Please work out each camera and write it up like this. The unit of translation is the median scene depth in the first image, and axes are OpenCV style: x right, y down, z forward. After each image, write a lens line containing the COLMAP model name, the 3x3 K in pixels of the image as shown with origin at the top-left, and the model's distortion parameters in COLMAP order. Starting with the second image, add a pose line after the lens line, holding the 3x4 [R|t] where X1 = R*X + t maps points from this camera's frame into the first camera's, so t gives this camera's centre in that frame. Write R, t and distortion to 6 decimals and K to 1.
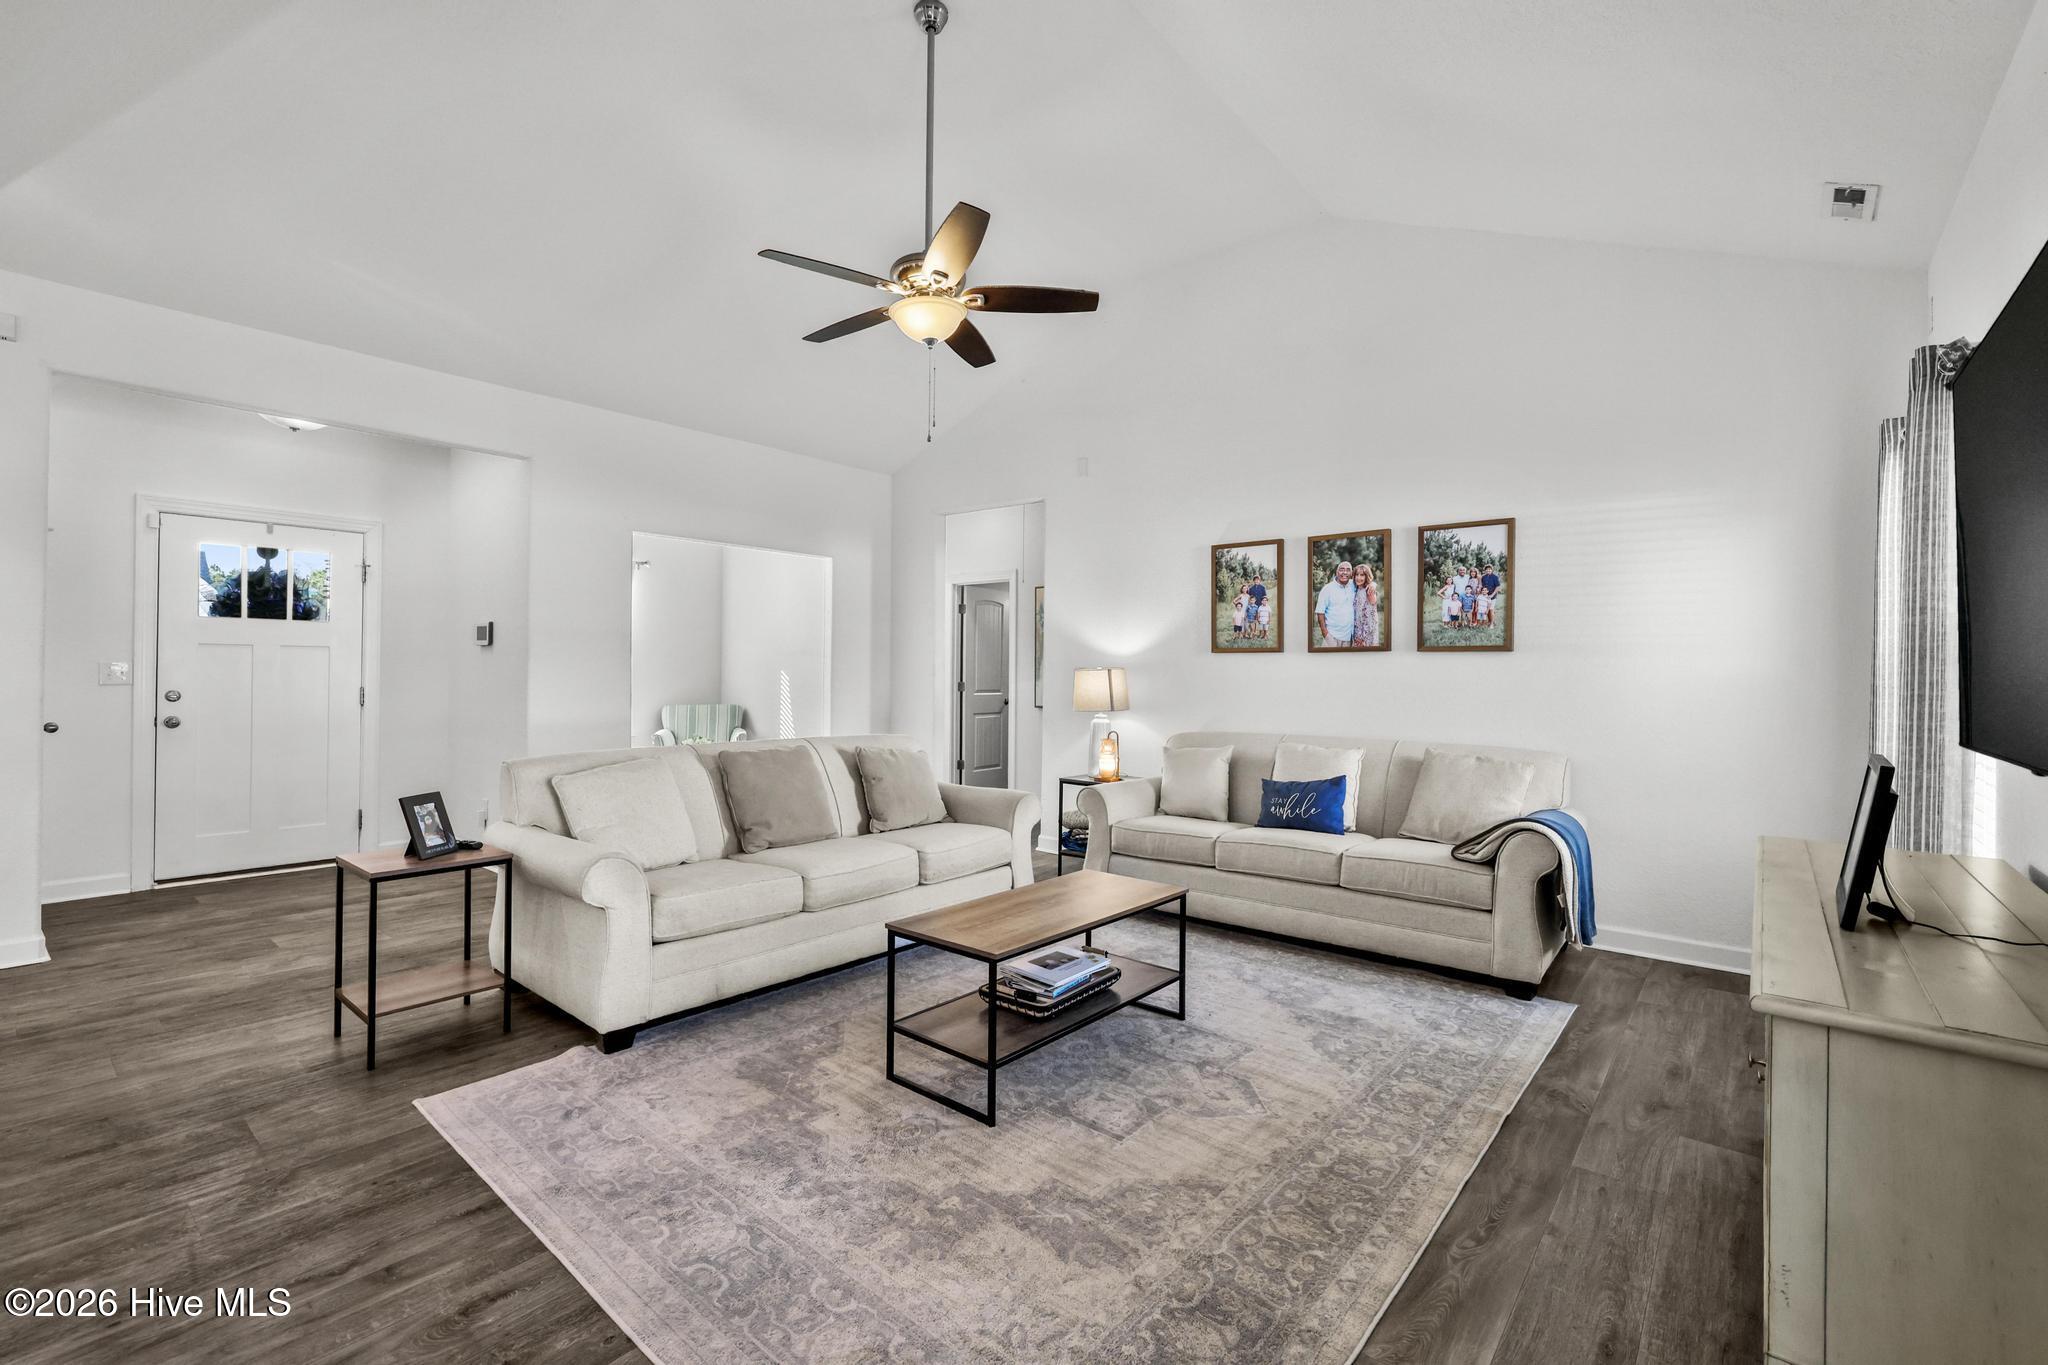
lens RADIAL K [[879.9, 0, 1044.1], [0, 879.9, 674.5], [0, 0, 1]] dist [-0.003140, 0.001320]
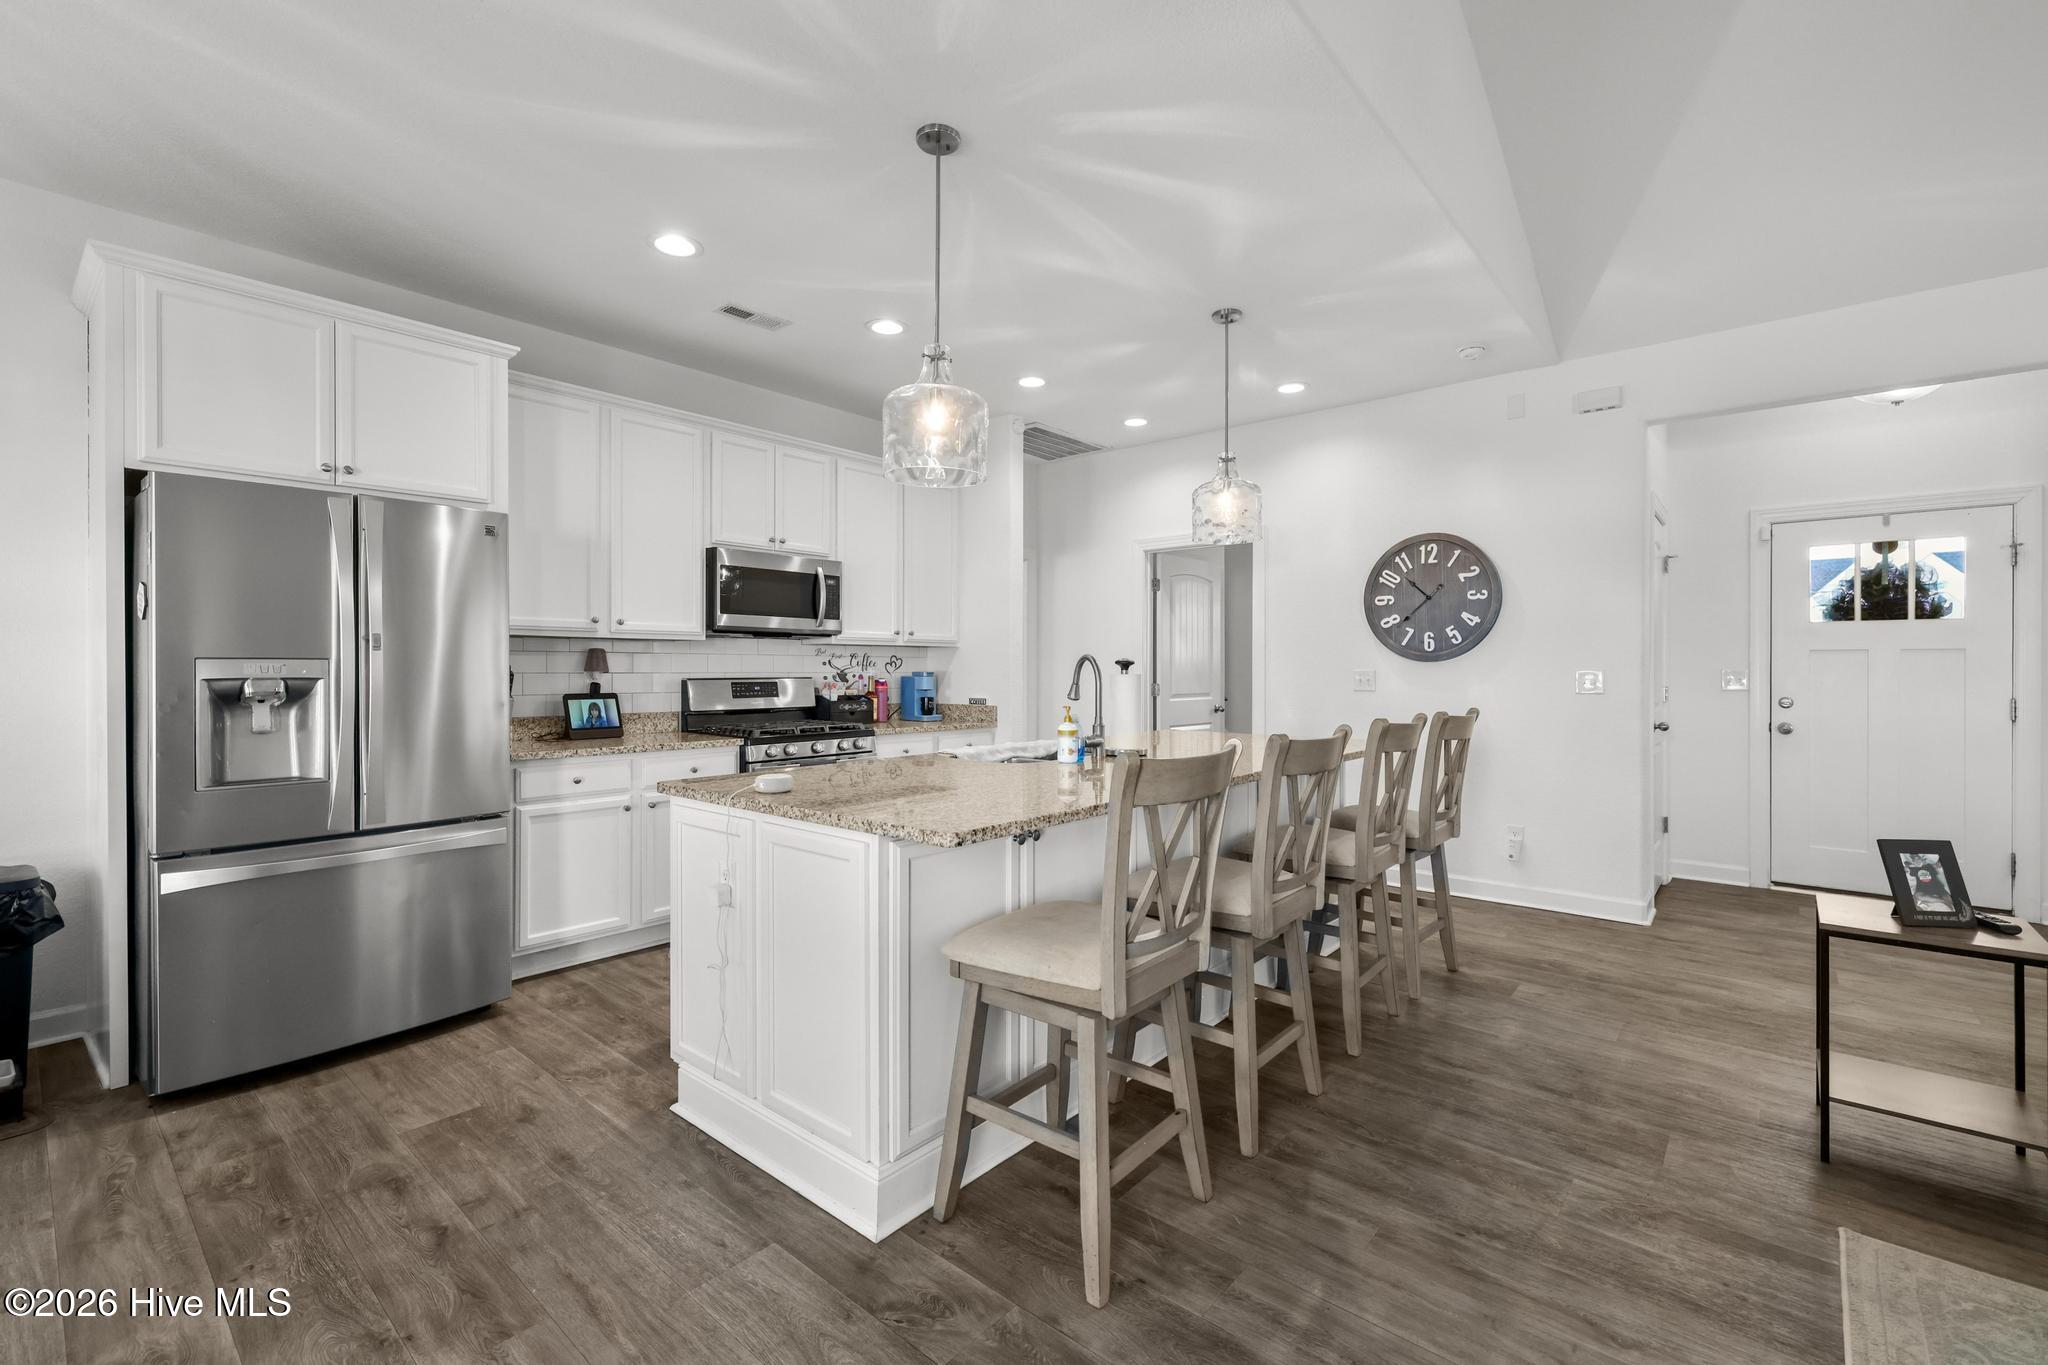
lens RADIAL K [[879.9, 0, 1026.1], [0, 879.9, 670.0], [0, 0, 1]] dist [-0.003140, 0.001320]
pose [[-0.028860, -0.008567, -0.999547, 0.062688], [-0.005266, 0.999951, -0.008418, 0.000164], [0.999570, 0.005021, -0.028904, 0.210463]]
